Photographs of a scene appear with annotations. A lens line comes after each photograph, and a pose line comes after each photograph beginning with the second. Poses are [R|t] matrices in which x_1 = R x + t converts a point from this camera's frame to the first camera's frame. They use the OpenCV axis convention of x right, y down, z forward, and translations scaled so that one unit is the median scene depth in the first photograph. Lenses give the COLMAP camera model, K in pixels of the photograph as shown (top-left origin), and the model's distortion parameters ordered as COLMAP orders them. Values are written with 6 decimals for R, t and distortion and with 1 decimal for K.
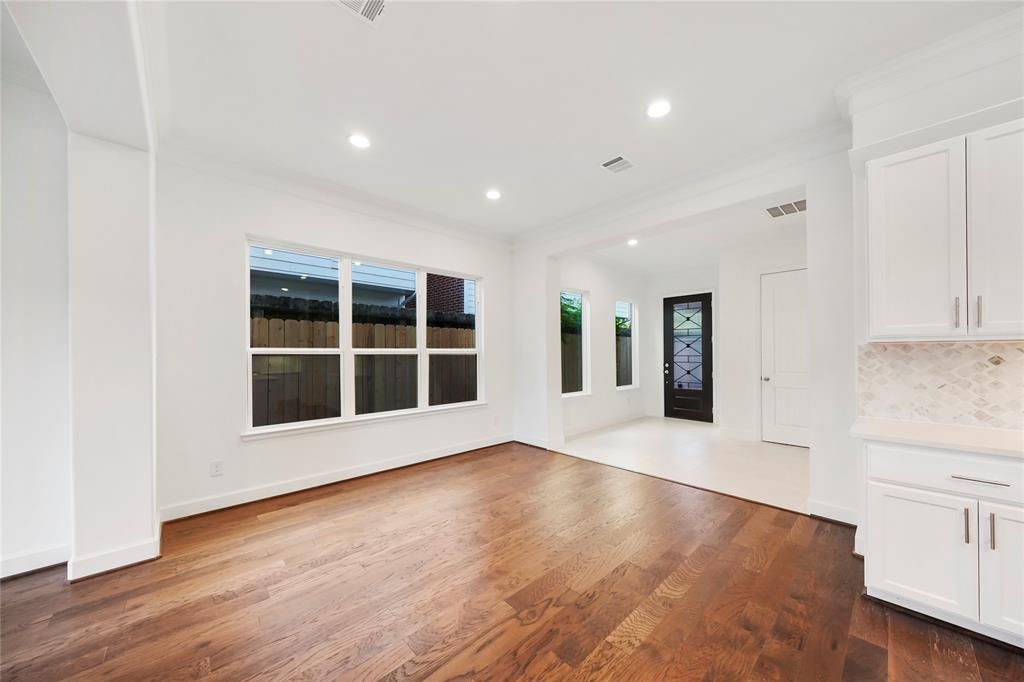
lens RADIAL K [[356.5, 0, 513.4], [0, 356.5, 351.9], [0, 0, 1]] dist [0.000458, -0.000020]
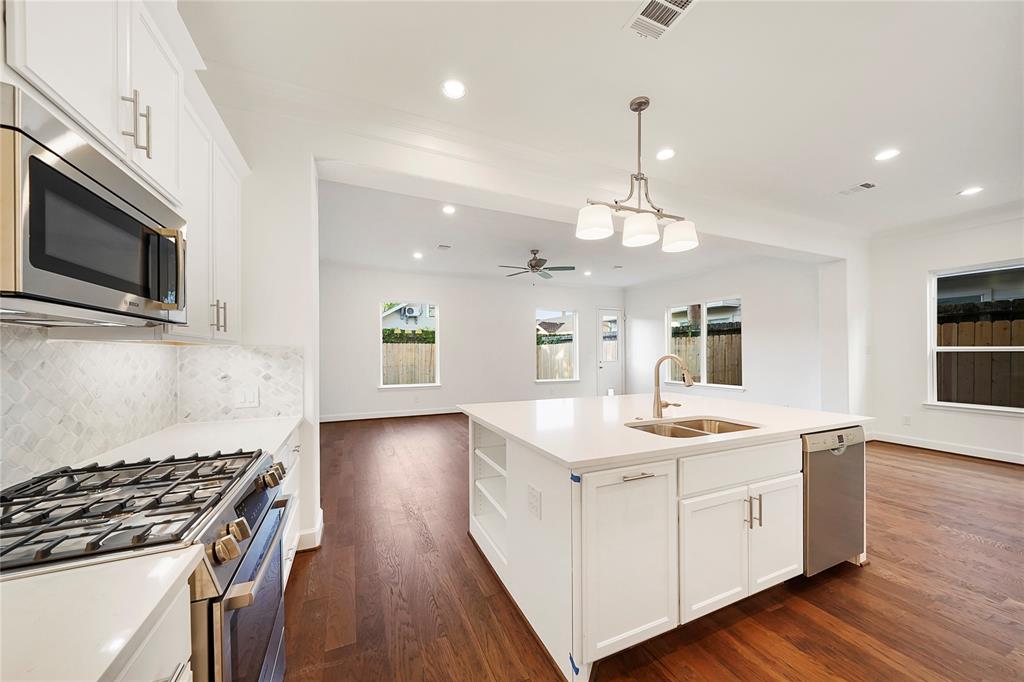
lens RADIAL K [[358.6, 0, 508.7], [0, 358.6, 341.8], [0, 0, 1]] dist [0.001143, -0.000036]
pose [[-0.333096, -0.023700, -0.942595, 1.431695], [0.009911, 0.999541, -0.028634, -0.005881], [0.942841, -0.018879, -0.332708, -0.177971]]
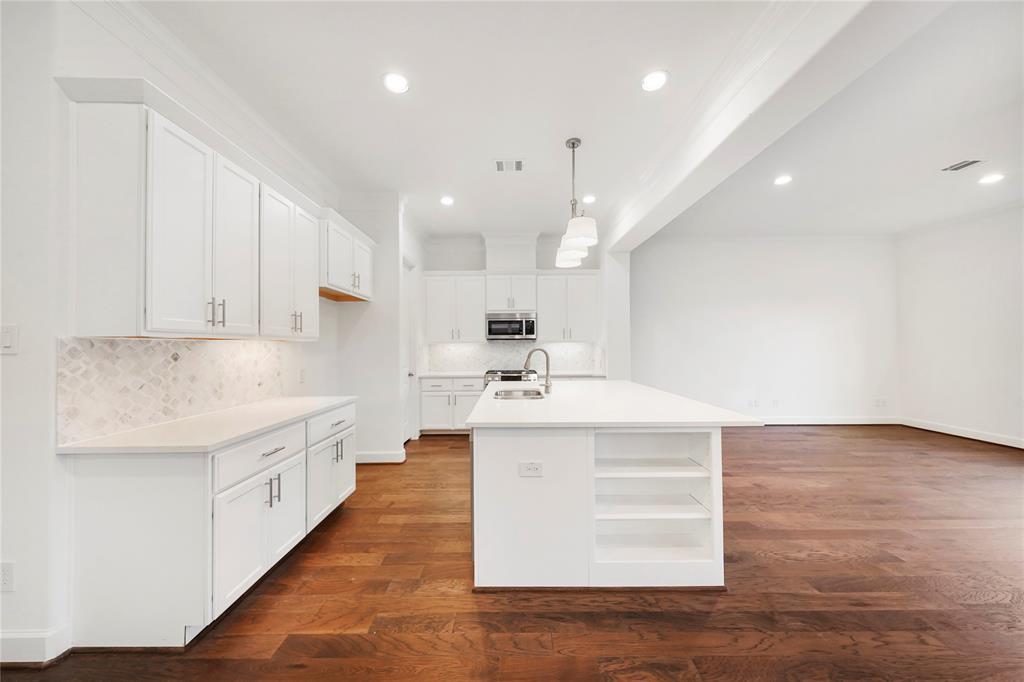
lens RADIAL K [[357.2, 0, 508.5], [0, 357.2, 339.9], [0, 0, 1]] dist [0.001530, -0.000005]
pose [[-0.725806, 0.021282, 0.687570, -0.083216], [0.006922, 0.999697, -0.023636, 0.003285], [-0.687865, -0.012396, -0.725733, 0.730922]]
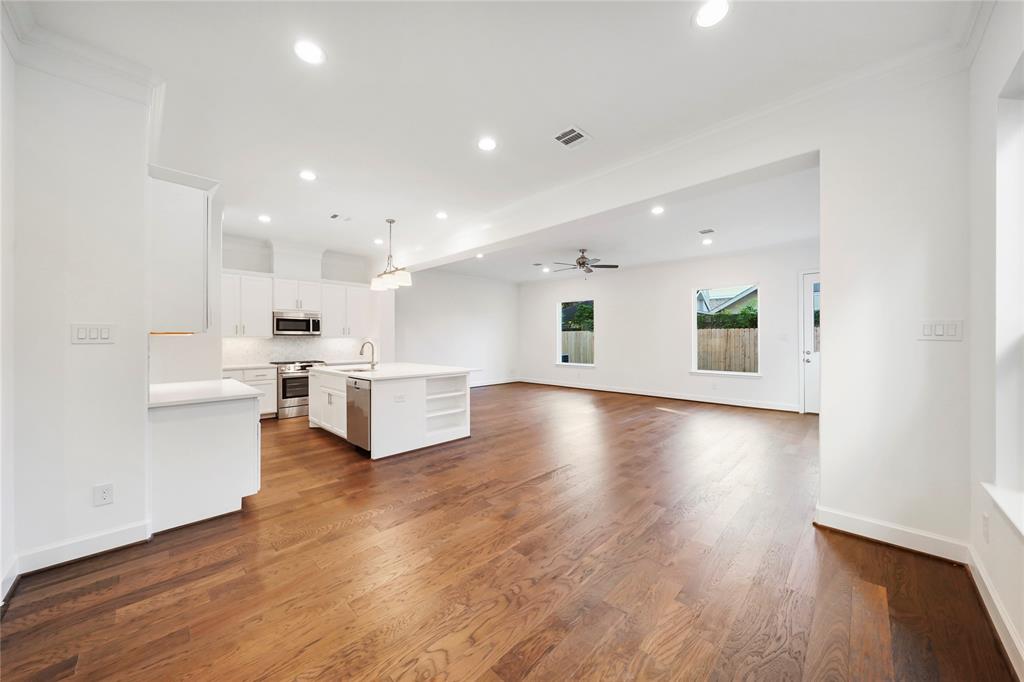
lens RADIAL K [[358.6, 0, 508.7], [0, 358.6, 341.8], [0, 0, 1]] dist [0.001143, -0.000036]
pose [[-0.999165, 0.008306, -0.039992, -0.024442], [0.008317, 0.999965, -0.000110, 0.010503], [0.039990, -0.000442, -0.999200, 1.658468]]
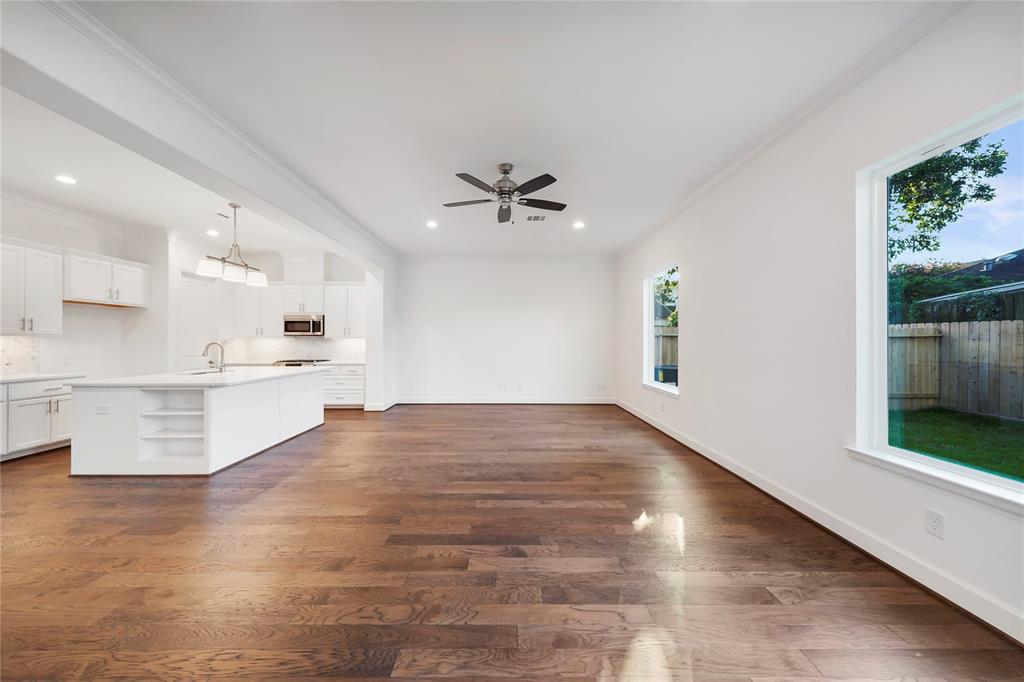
lens RADIAL K [[355.5, 0, 512.0], [0, 355.5, 341.0], [0, 0, 1]] dist [-0.001387, 0.000001]
pose [[-0.734689, 0.003202, 0.678396, -1.475778], [-0.001076, 0.999982, -0.005885, 0.004353], [-0.678403, -0.005054, -0.734673, 0.152952]]
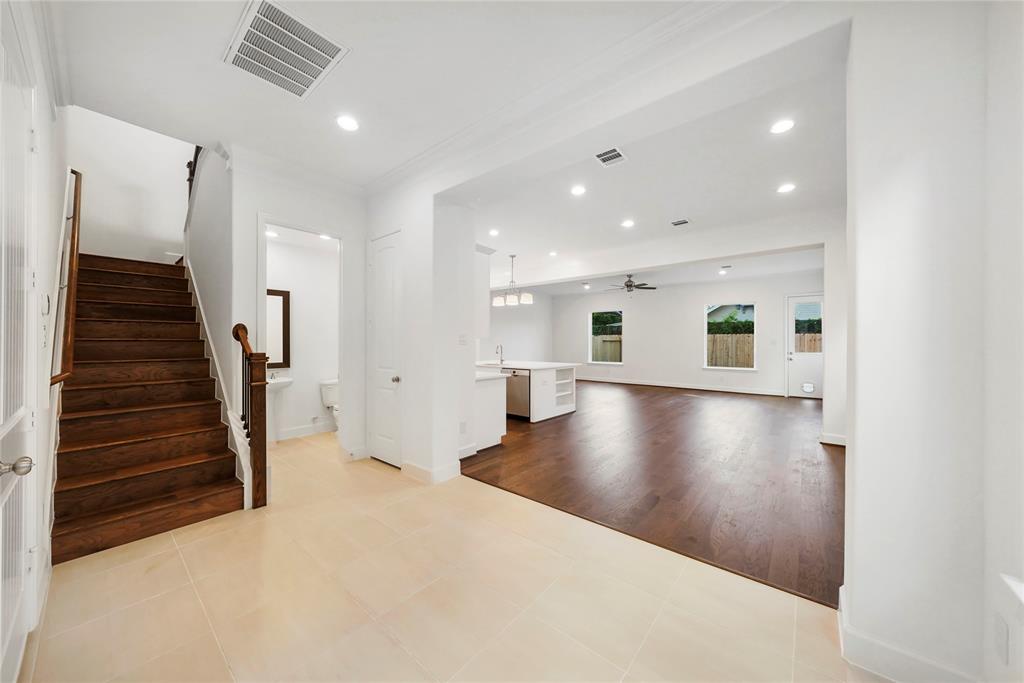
lens RADIAL K [[349.4, 0, 510.9], [0, 349.4, 343.7], [0, 0, 1]] dist [0.000966, 0.000013]
pose [[-0.993341, 0.003296, -0.115168, 0.789598], [0.003465, 0.999993, -0.001265, 0.006054], [0.115163, -0.001656, -0.993345, 2.237636]]
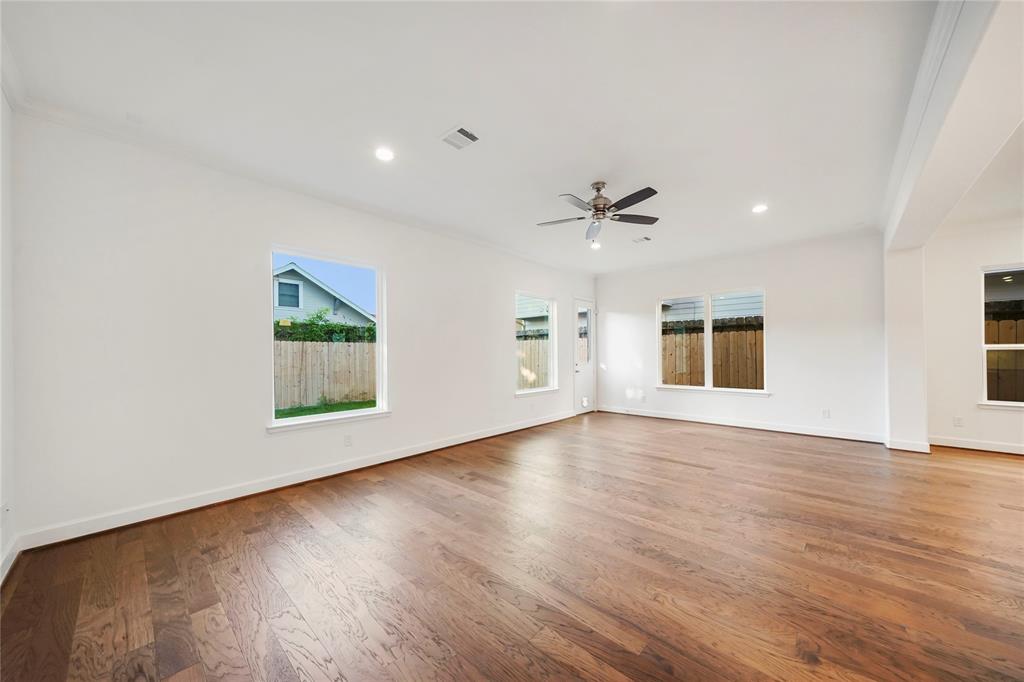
lens RADIAL K [[356.5, 0, 513.4], [0, 356.5, 351.9], [0, 0, 1]] dist [0.000458, -0.000020]
pose [[0.074713, 0.000292, -0.997205, 0.633263], [0.014216, 0.999898, 0.001358, -0.011002], [0.997104, -0.014278, 0.074702, -1.142716]]
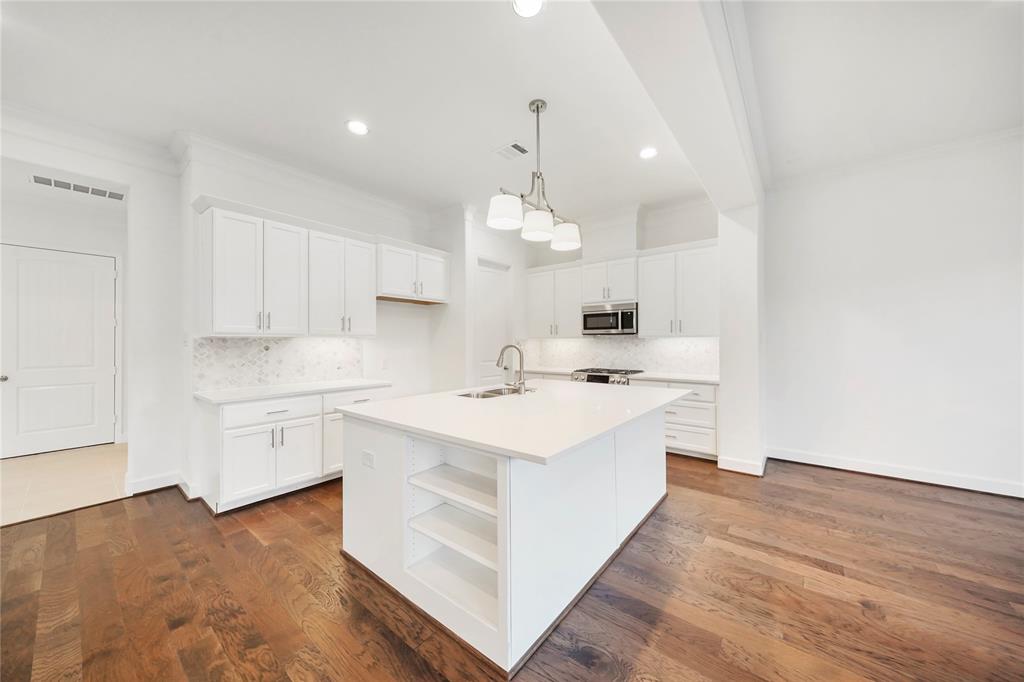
lens RADIAL K [[358.6, 0, 508.7], [0, 358.6, 341.8], [0, 0, 1]] dist [0.001143, -0.000036]
pose [[-0.134745, 0.007202, 0.990854, -0.394286], [-0.000558, 0.999973, -0.007344, 0.003085], [-0.990880, -0.001543, -0.134737, 0.027718]]
